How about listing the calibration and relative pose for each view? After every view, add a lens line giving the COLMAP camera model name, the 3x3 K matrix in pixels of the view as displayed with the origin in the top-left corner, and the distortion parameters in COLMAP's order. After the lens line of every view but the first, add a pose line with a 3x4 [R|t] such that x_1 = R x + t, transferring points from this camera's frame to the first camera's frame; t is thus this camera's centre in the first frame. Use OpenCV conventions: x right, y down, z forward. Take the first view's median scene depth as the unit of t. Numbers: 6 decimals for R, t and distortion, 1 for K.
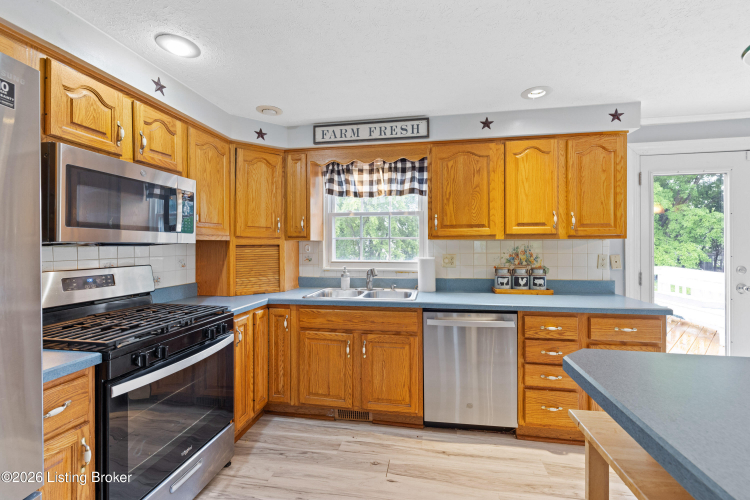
lens RADIAL K [[320.2, 0, 378.5], [0, 320.2, 241.8], [0, 0, 1]] dist [-0.001579, 0.001078]
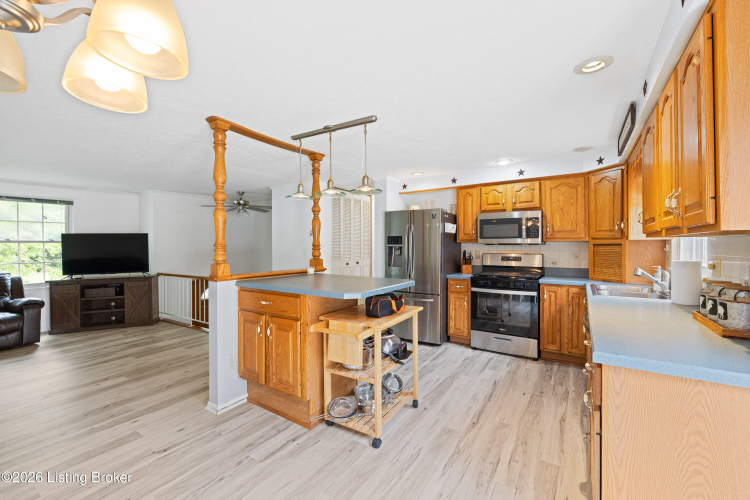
lens RADIAL K [[320.2, 0, 367.6], [0, 320.2, 247.0], [0, 0, 1]] dist [-0.001579, 0.001078]
pose [[-0.412972, 0.007836, -0.910710, 1.272804], [0.015684, 0.999876, 0.001491, 0.004716], [0.910609, -0.013668, -0.413043, 0.680358]]
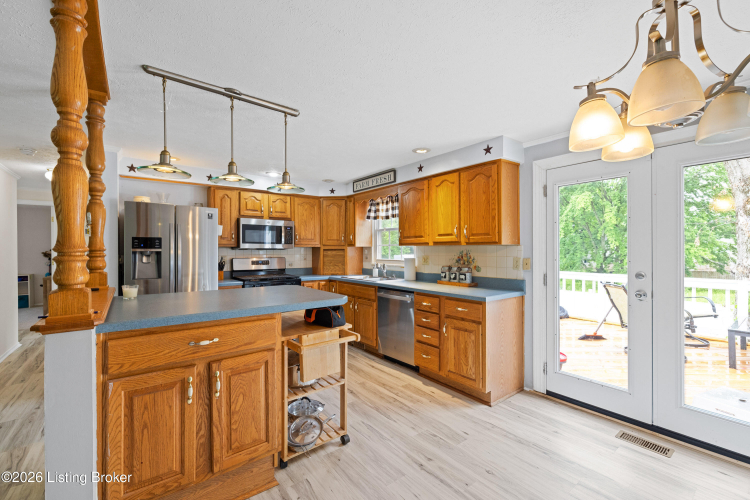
lens RADIAL K [[320.2, 0, 382.9], [0, 320.2, 249.4], [0, 0, 1]] dist [-0.001579, 0.001078]
pose [[0.741165, 0.001474, -0.671321, 1.165107], [0.007252, 0.999922, 0.010202, -0.006709], [0.671284, -0.012430, 0.741096, -0.222926]]
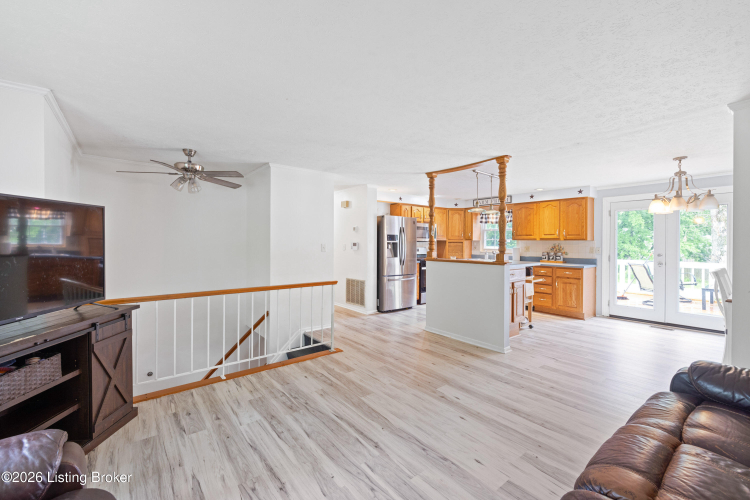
lens RADIAL K [[320.2, 0, 382.4], [0, 320.2, 242.8], [0, 0, 1]] dist [-0.001579, 0.001078]
pose [[0.754575, 0.008922, -0.656153, 1.099292], [-0.001777, 0.999932, 0.011554, -0.015522], [0.656211, -0.007552, 0.754539, -1.740019]]
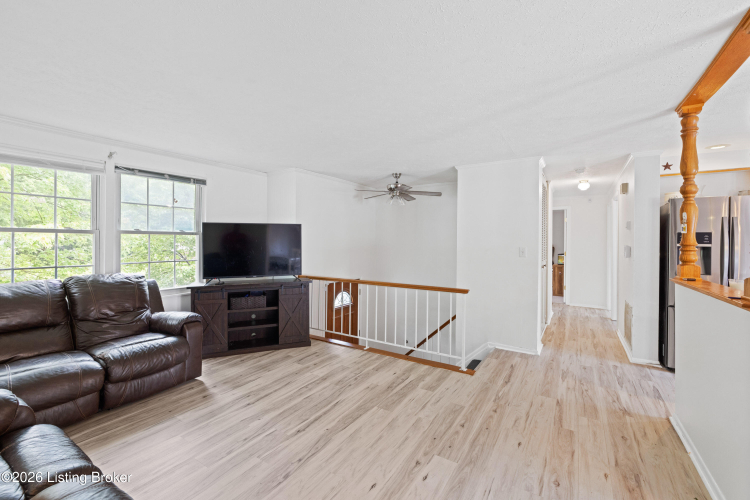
lens RADIAL K [[320.2, 0, 365.8], [0, 320.2, 243.9], [0, 0, 1]] dist [-0.001579, 0.001078]
pose [[-0.397263, 0.005559, -0.917688, 1.299340], [0.002162, 0.999985, 0.005122, -0.012915], [0.917702, 0.000051, -0.397269, -0.607587]]
